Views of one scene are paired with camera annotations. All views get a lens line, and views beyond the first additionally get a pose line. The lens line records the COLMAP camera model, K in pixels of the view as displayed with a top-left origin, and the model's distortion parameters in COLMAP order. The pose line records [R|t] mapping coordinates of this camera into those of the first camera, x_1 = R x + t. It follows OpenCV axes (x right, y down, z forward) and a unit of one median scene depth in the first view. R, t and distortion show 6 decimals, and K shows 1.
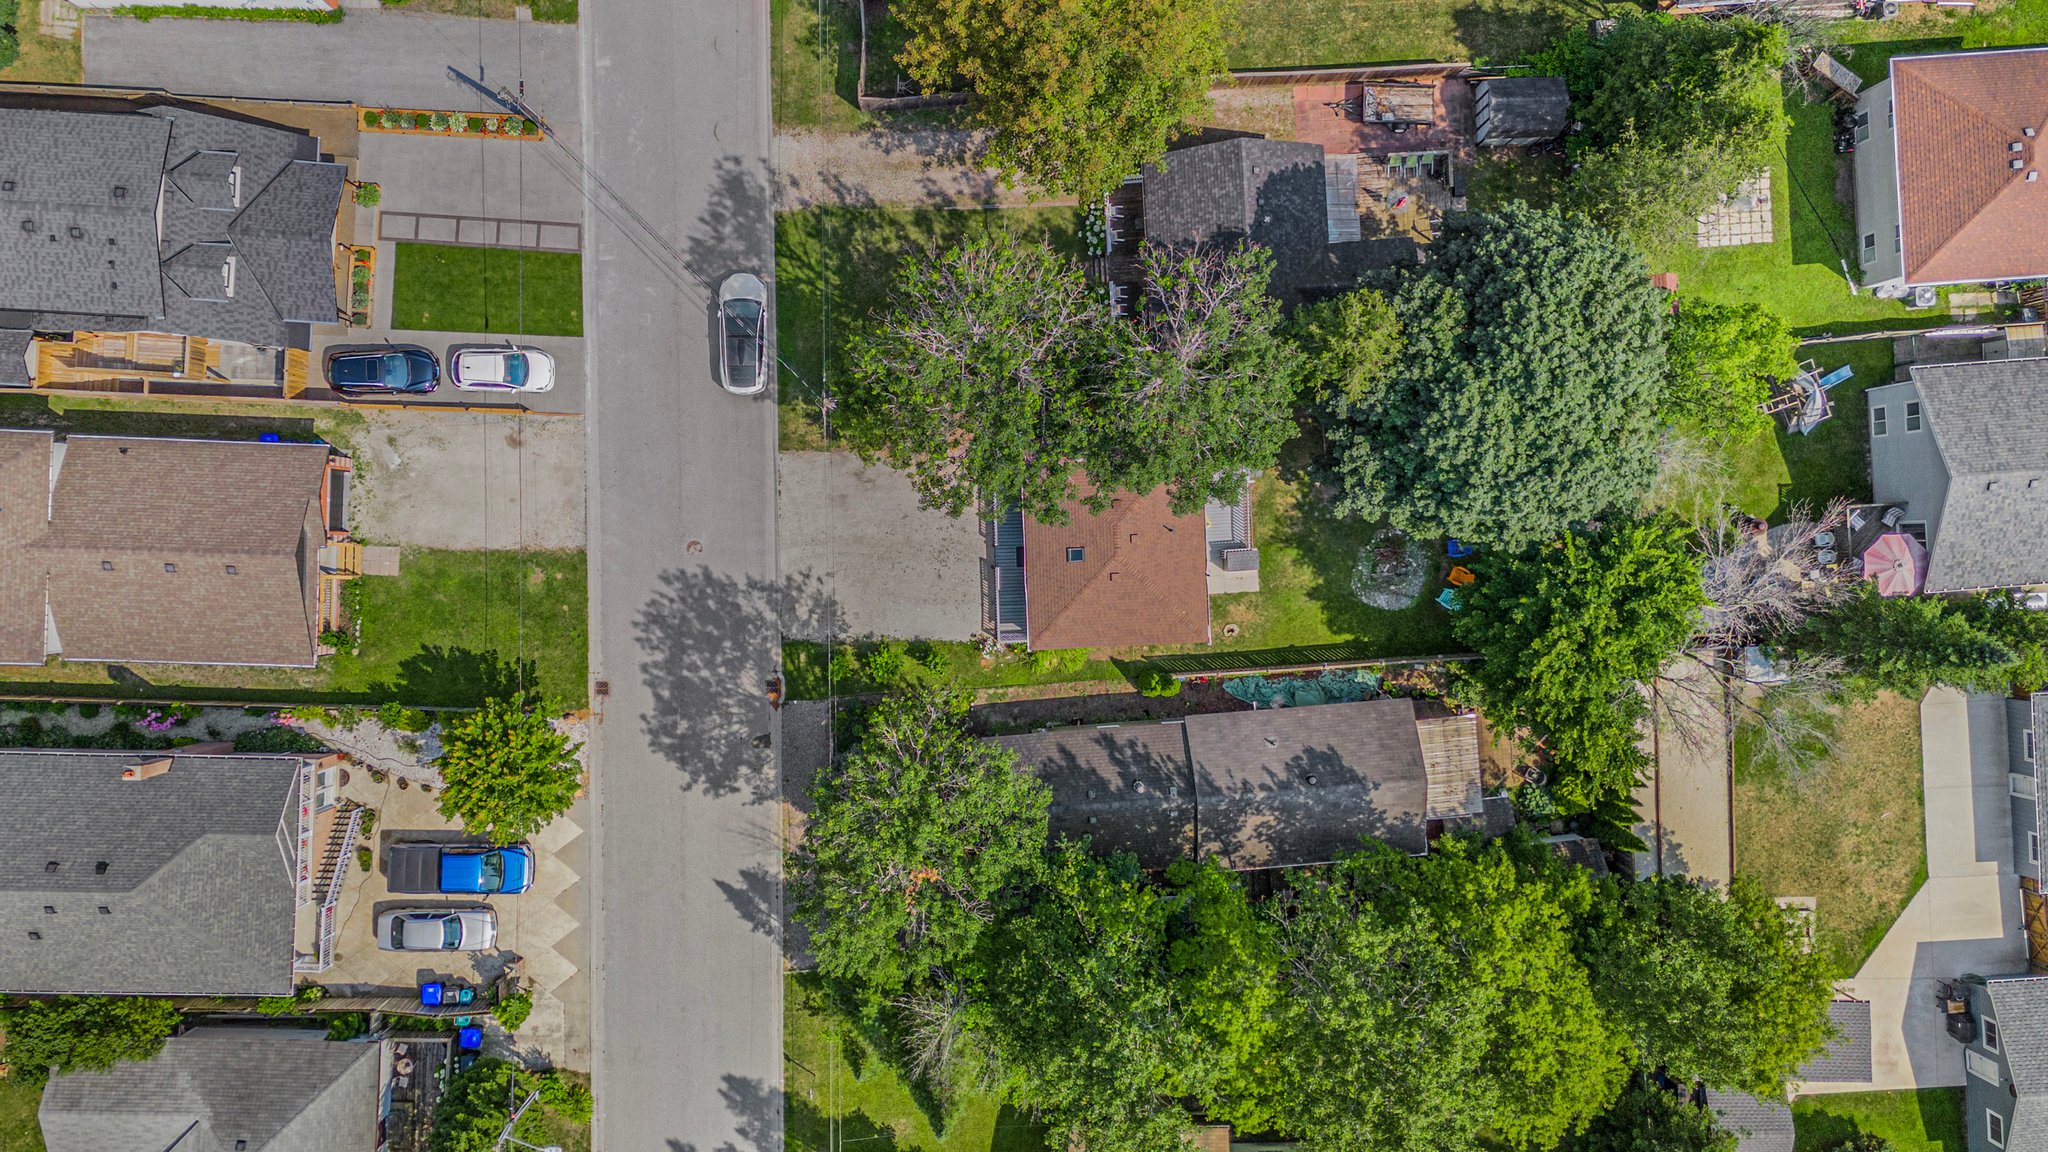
lens RADIAL K [[1622.2, 0, 1018.7], [0, 1622.2, 538.4], [0, 0, 1]] dist [0.088267, -0.093281]
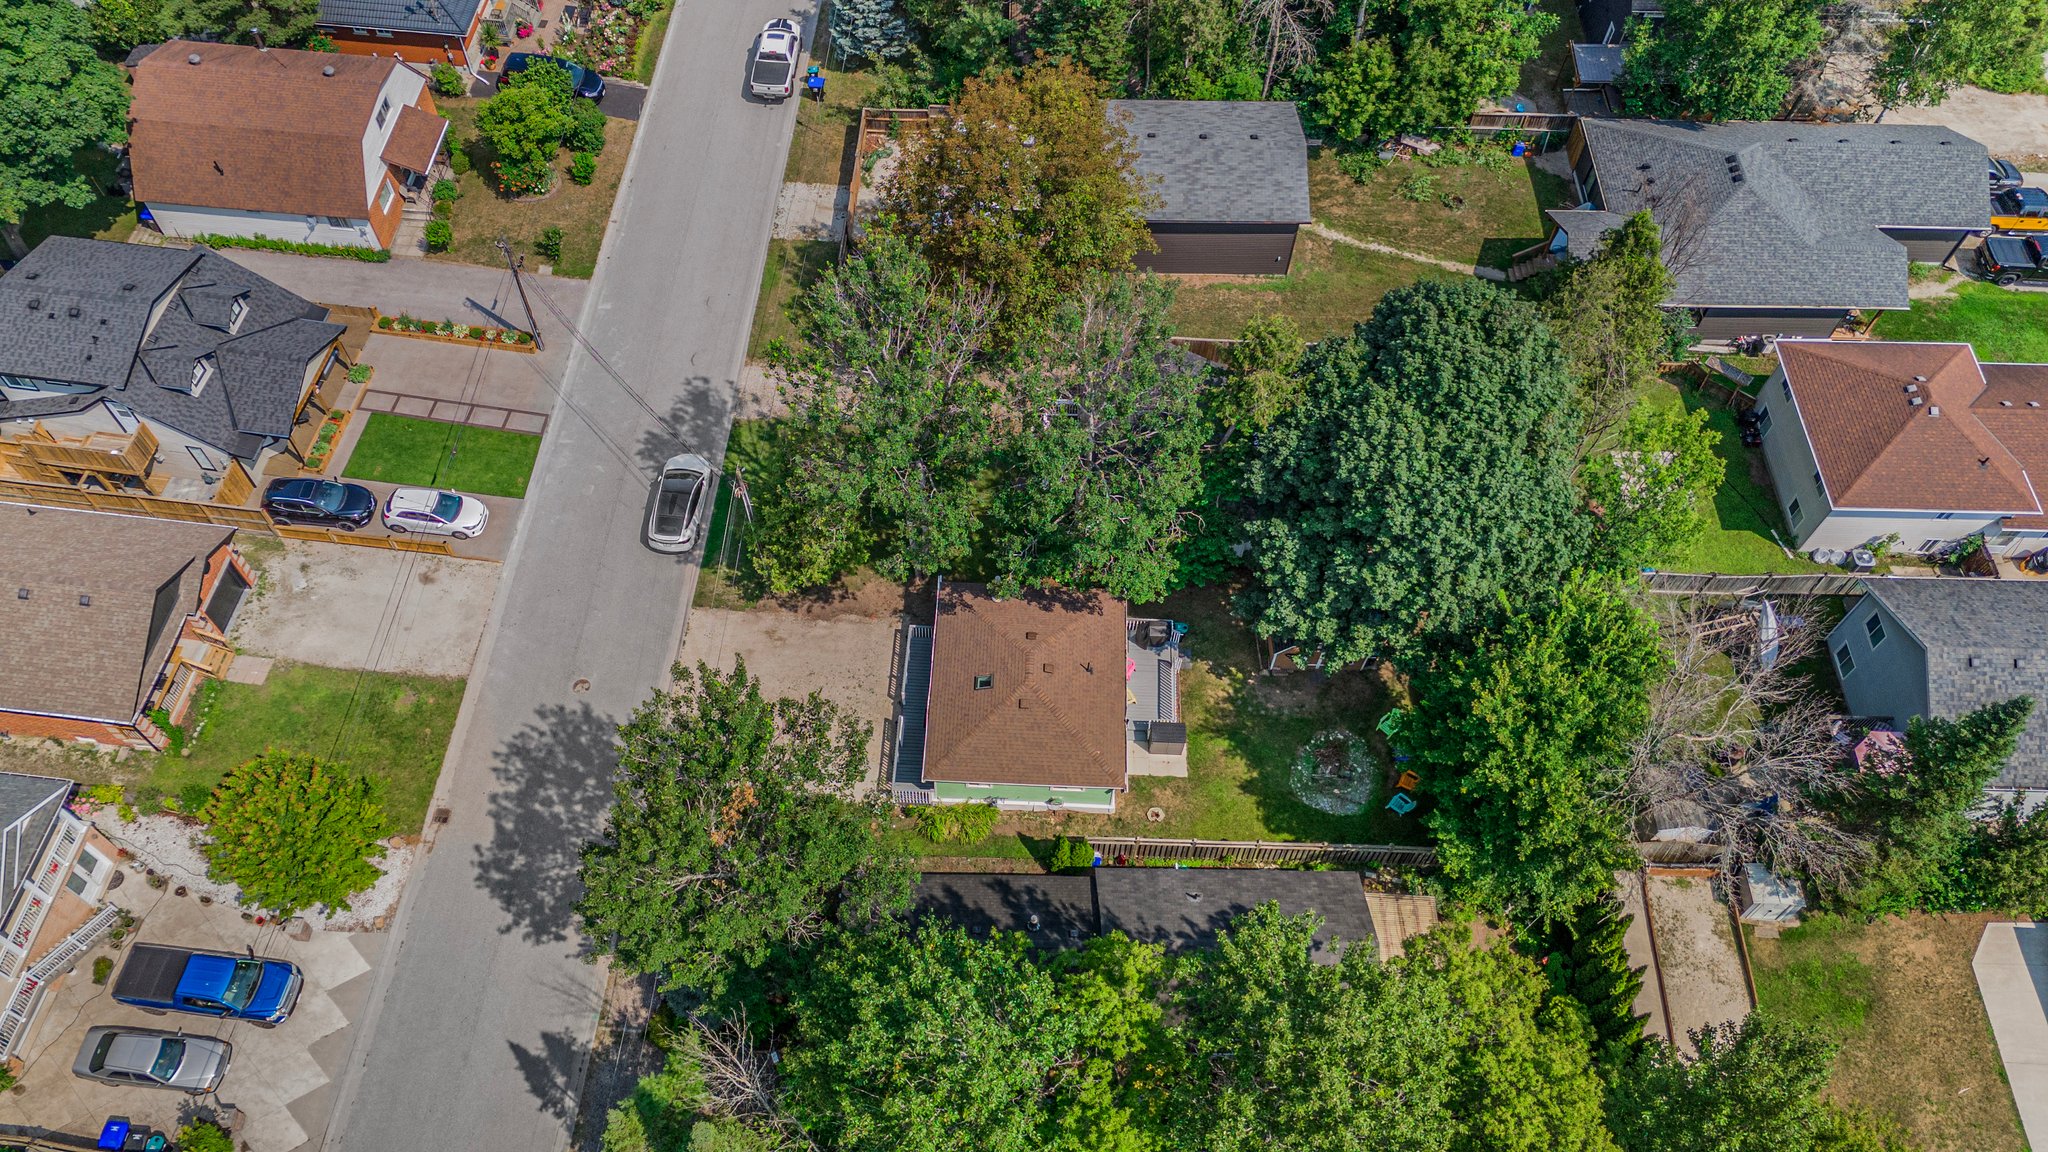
lens RADIAL K [[1512.8, 0, 1018.6], [0, 1512.8, 570.5], [0, 0, 1]] dist [0.073278, -0.063605]
pose [[0.997123, 0.058607, -0.048077, 0.089780], [-0.075389, 0.832945, -0.548196, 0.412856], [0.007918, 0.550243, 0.834967, 0.235280]]
